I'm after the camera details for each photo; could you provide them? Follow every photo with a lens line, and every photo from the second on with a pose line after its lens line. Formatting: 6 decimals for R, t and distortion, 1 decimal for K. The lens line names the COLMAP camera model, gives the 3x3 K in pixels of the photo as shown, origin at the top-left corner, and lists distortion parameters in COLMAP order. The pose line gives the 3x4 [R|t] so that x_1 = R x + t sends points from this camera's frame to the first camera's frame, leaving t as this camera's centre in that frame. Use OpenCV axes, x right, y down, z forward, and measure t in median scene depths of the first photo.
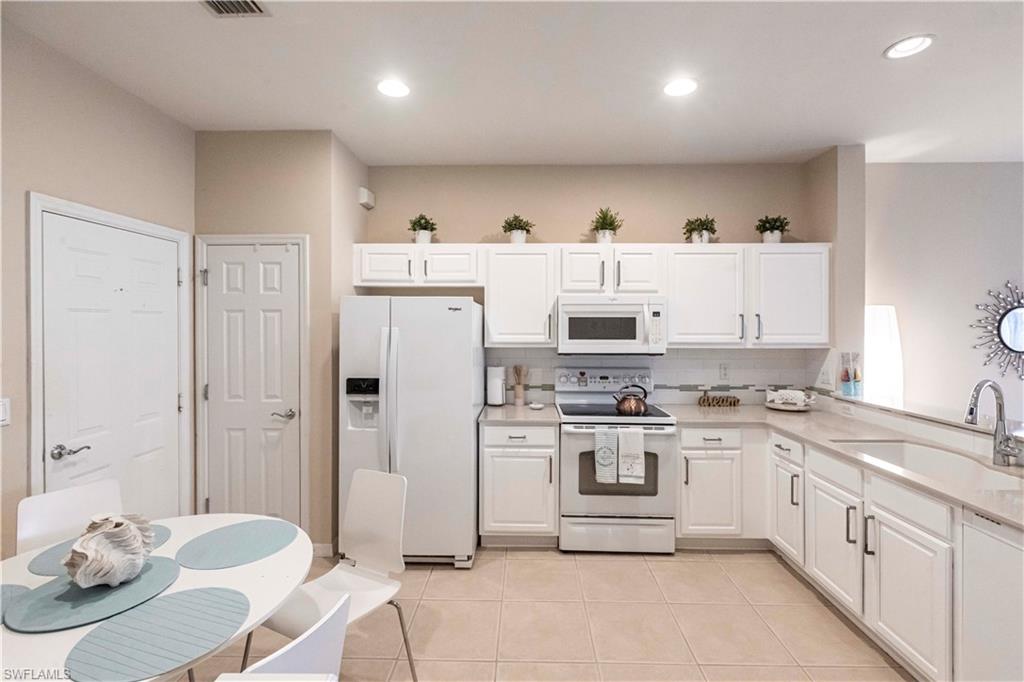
lens RADIAL K [[455.8, 0, 517.3], [0, 455.8, 327.8], [0, 0, 1]] dist [-0.001367, -0.000104]
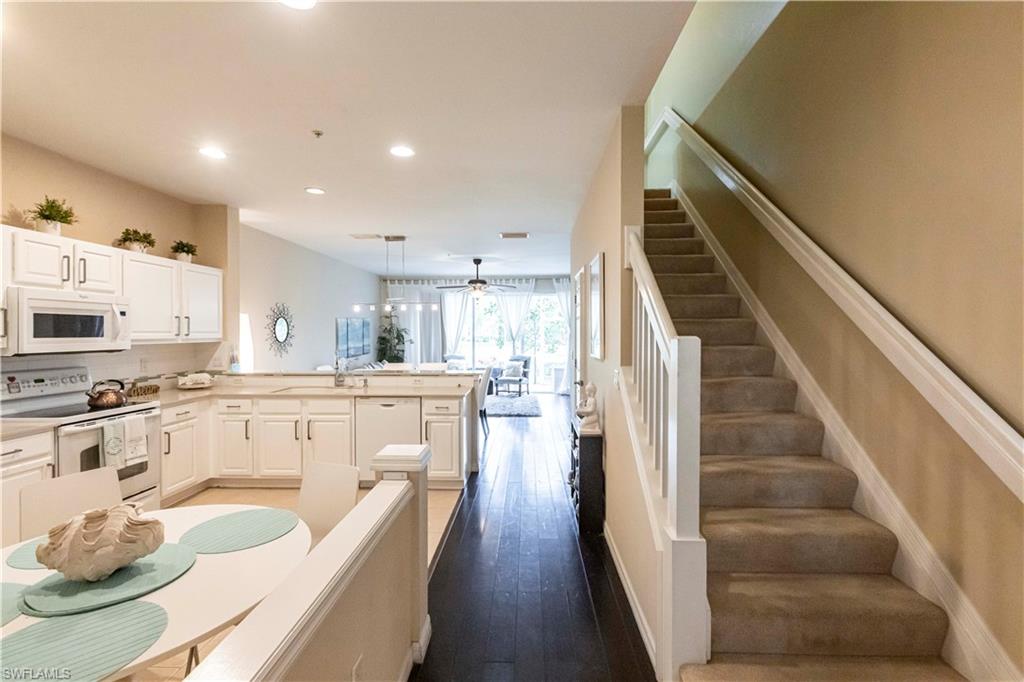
lens RADIAL K [[453.2, 0, 515.1], [0, 453.2, 334.4], [0, 0, 1]] dist [-0.001148, -0.000239]
pose [[0.012681, -0.005649, 0.999904, -0.740006], [0.004362, 0.999975, 0.005594, 0.017261], [-0.999910, 0.004291, 0.012705, 0.042397]]
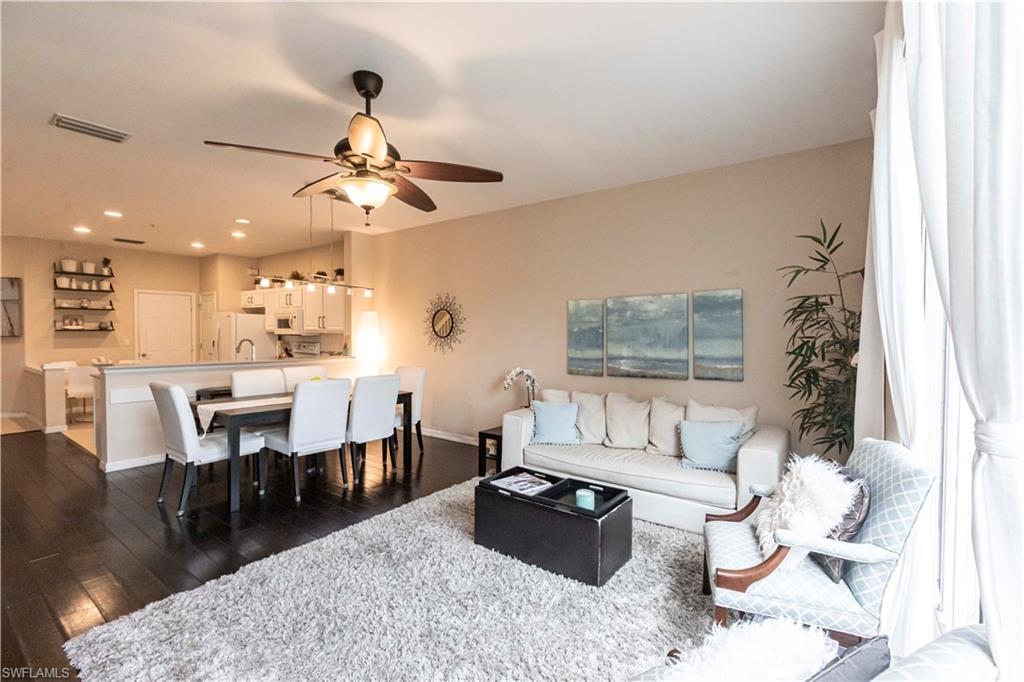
lens RADIAL K [[457.9, 0, 516.0], [0, 457.9, 346.2], [0, 0, 1]] dist [0.000836, -0.000014]
pose [[0.812774, 0.022575, -0.582141, 2.432479], [-0.009312, 0.999625, 0.025765, 0.043534], [0.582505, -0.015520, 0.812679, -0.206009]]
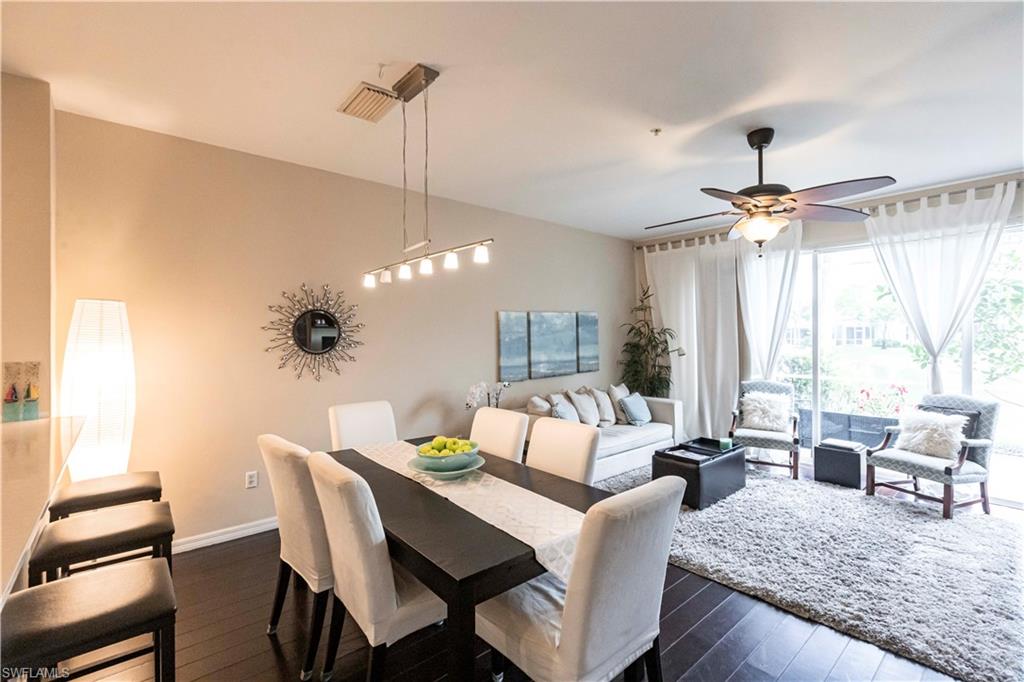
lens RADIAL K [[453.2, 0, 515.1], [0, 453.2, 334.4], [0, 0, 1]] dist [-0.001148, -0.000239]
pose [[0.744421, -0.001733, 0.667708, 0.804608], [0.006148, 0.999972, -0.004258, 0.017696], [-0.667682, 0.007275, 0.744411, -0.064309]]
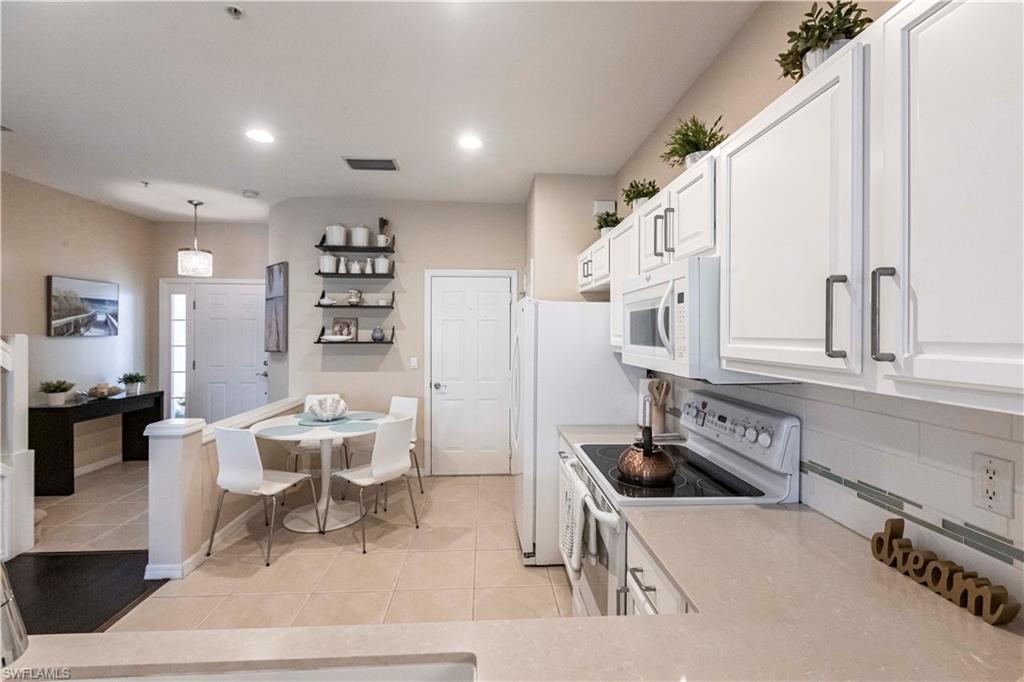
lens RADIAL K [[453.2, 0, 515.1], [0, 453.2, 334.4], [0, 0, 1]] dist [-0.001148, -0.000239]
pose [[0.088211, 0.004816, -0.996090, 0.752753], [-0.010214, 0.999940, 0.003930, 0.009459], [0.996049, 0.009827, 0.088254, 0.743981]]
